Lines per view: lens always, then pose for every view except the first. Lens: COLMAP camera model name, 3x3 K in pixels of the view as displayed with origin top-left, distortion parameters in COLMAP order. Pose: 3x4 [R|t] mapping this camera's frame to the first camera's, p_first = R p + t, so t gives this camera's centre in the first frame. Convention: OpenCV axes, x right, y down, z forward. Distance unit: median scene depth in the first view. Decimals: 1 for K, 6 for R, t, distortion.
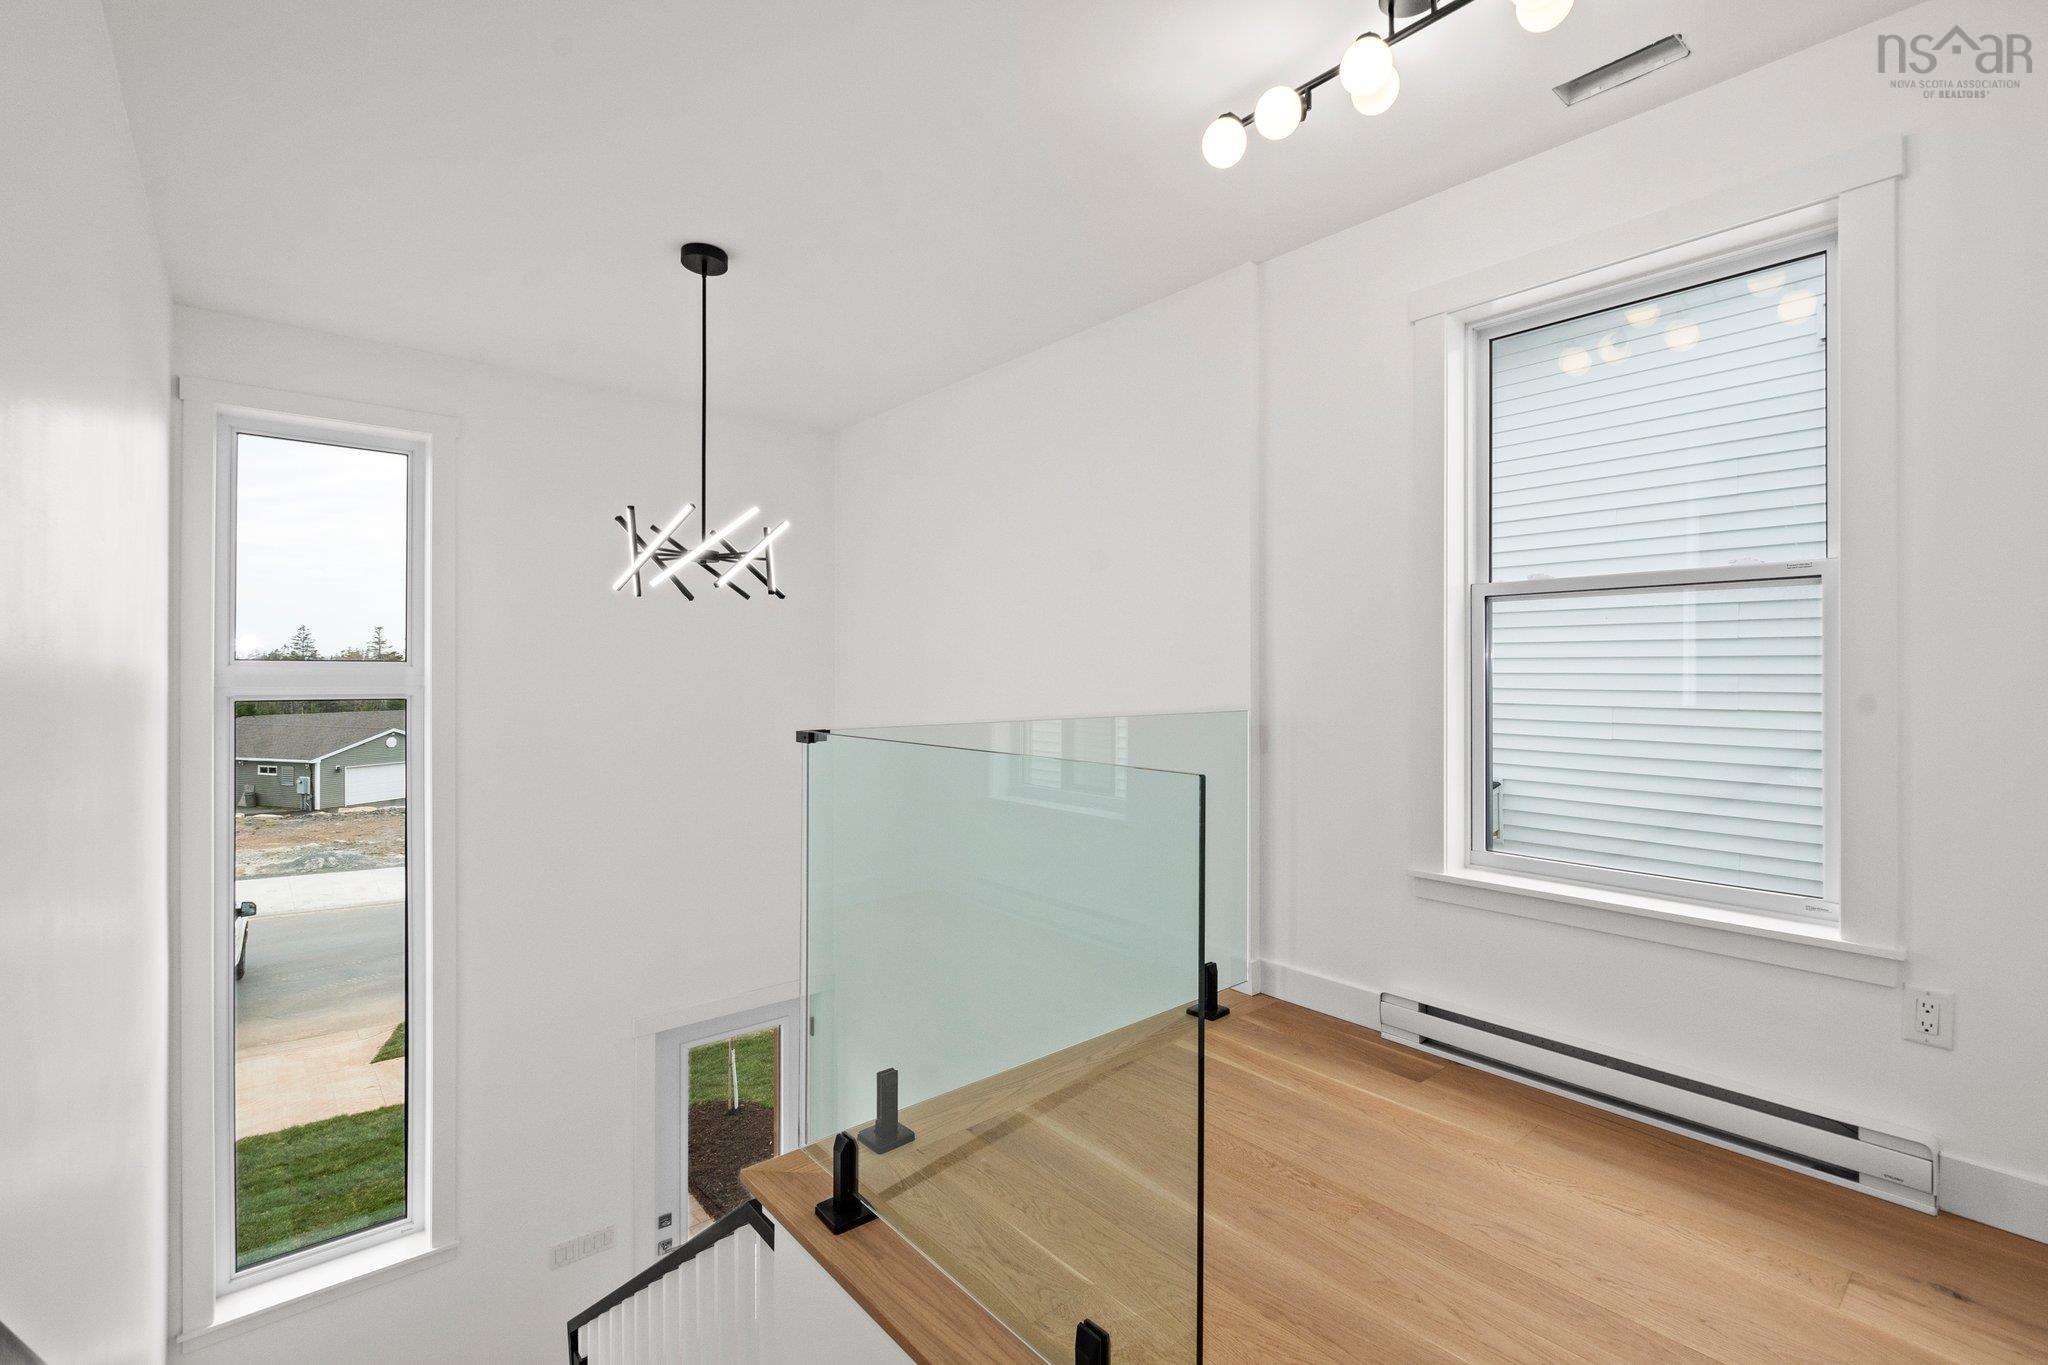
lens RADIAL K [[913.1, 0, 1040.9], [0, 913.1, 670.9], [0, 0, 1]] dist [0.001220, -0.003827]
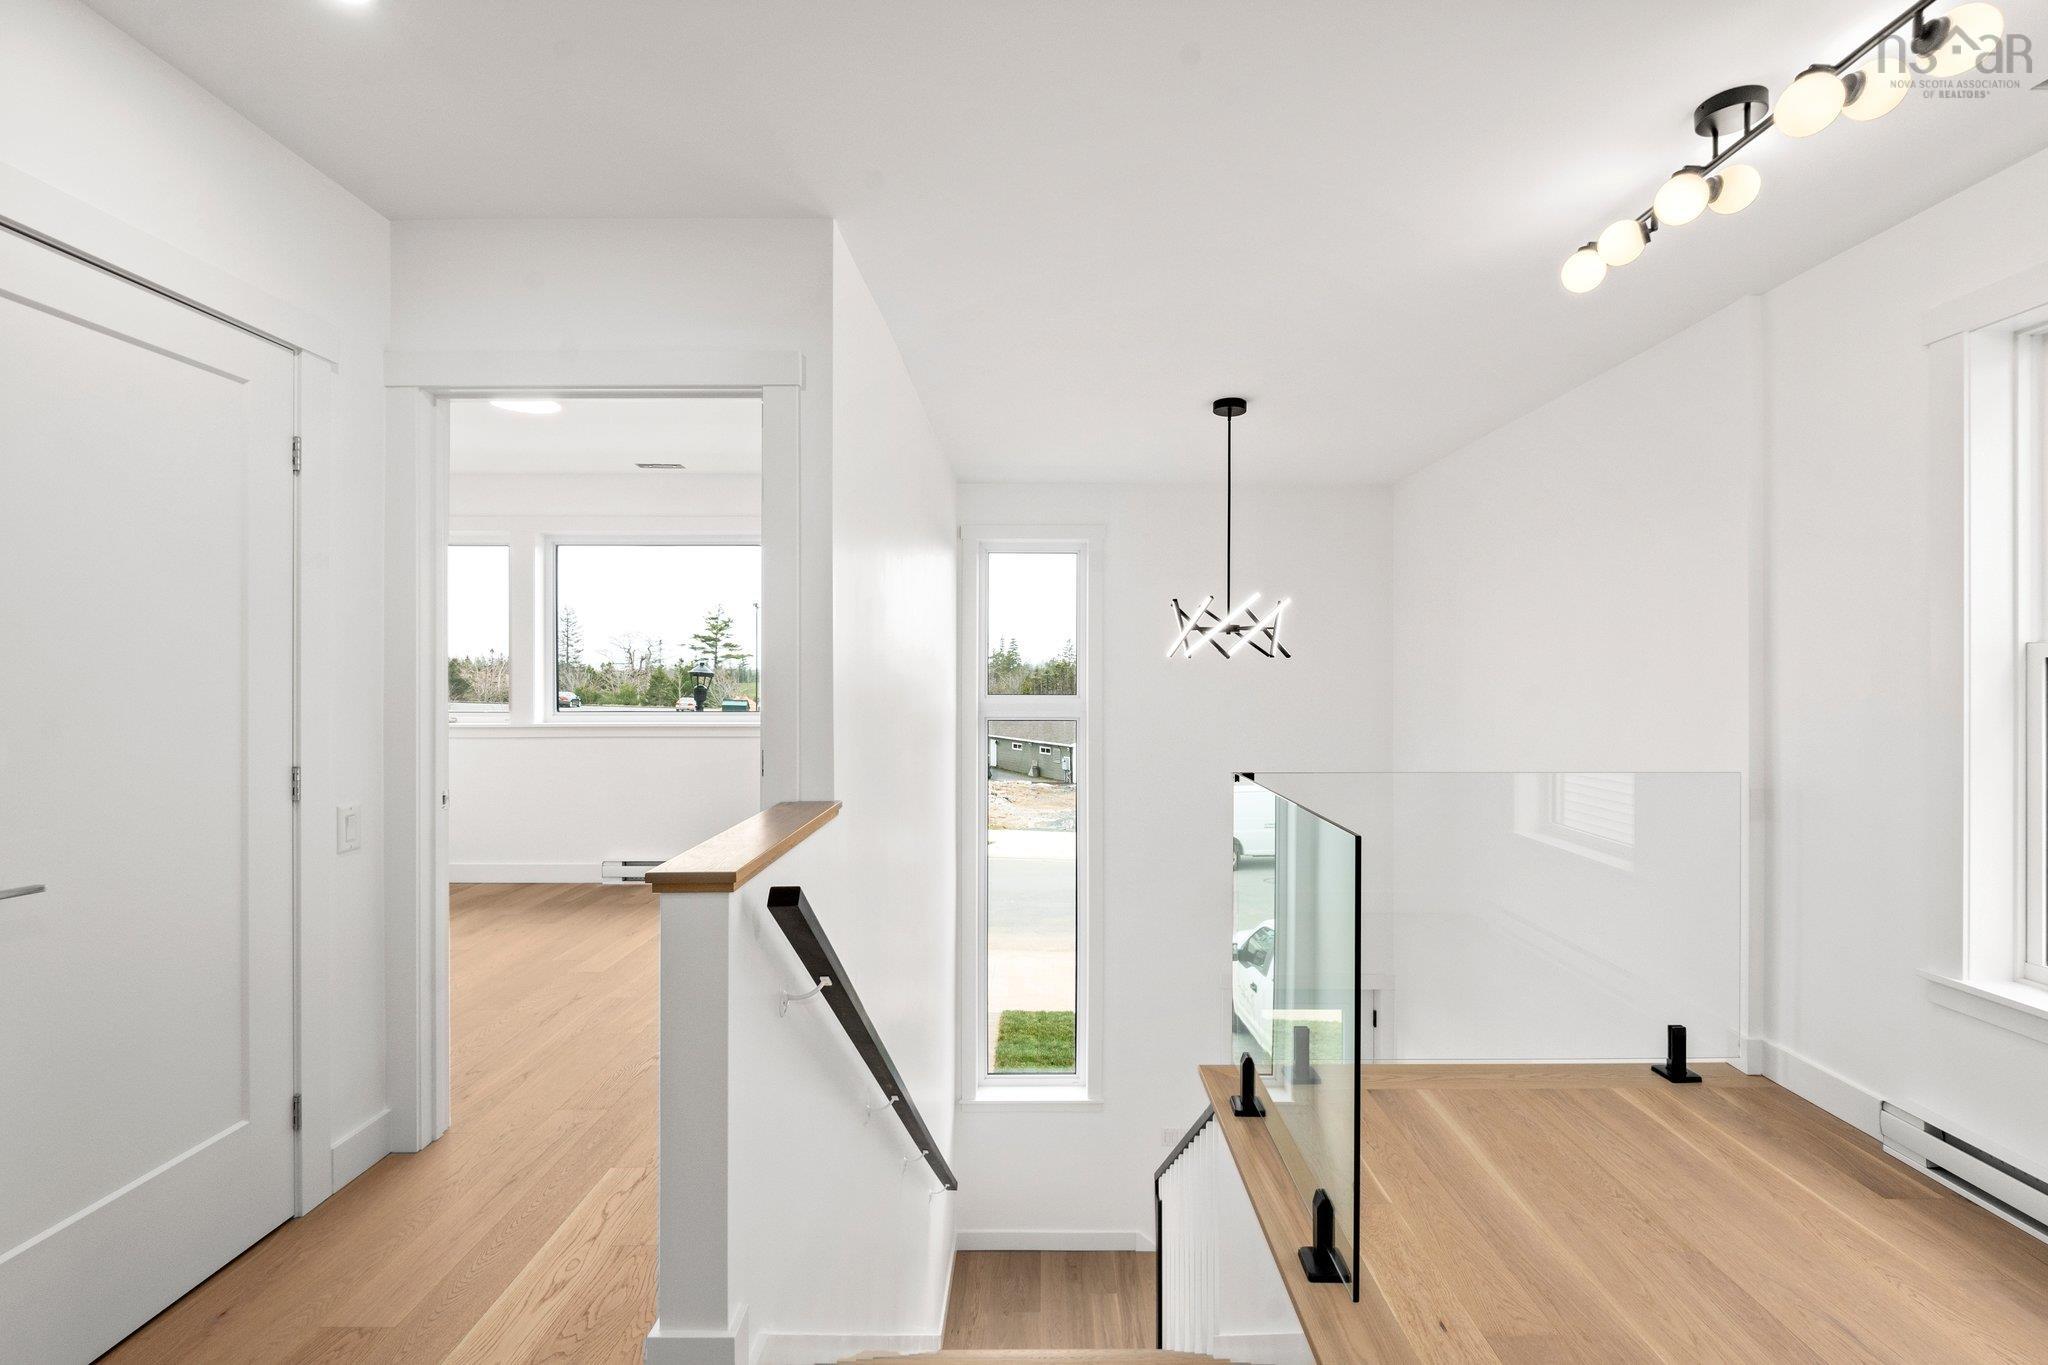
lens RADIAL K [[913.1, 0, 1039.4], [0, 913.1, 674.1], [0, 0, 1]] dist [0.001220, -0.003827]
pose [[0.753861, 0.001931, -0.657032, 0.312655], [-0.001276, 0.999998, 0.001475, -0.061750], [0.657033, -0.000274, 0.753862, -0.200772]]
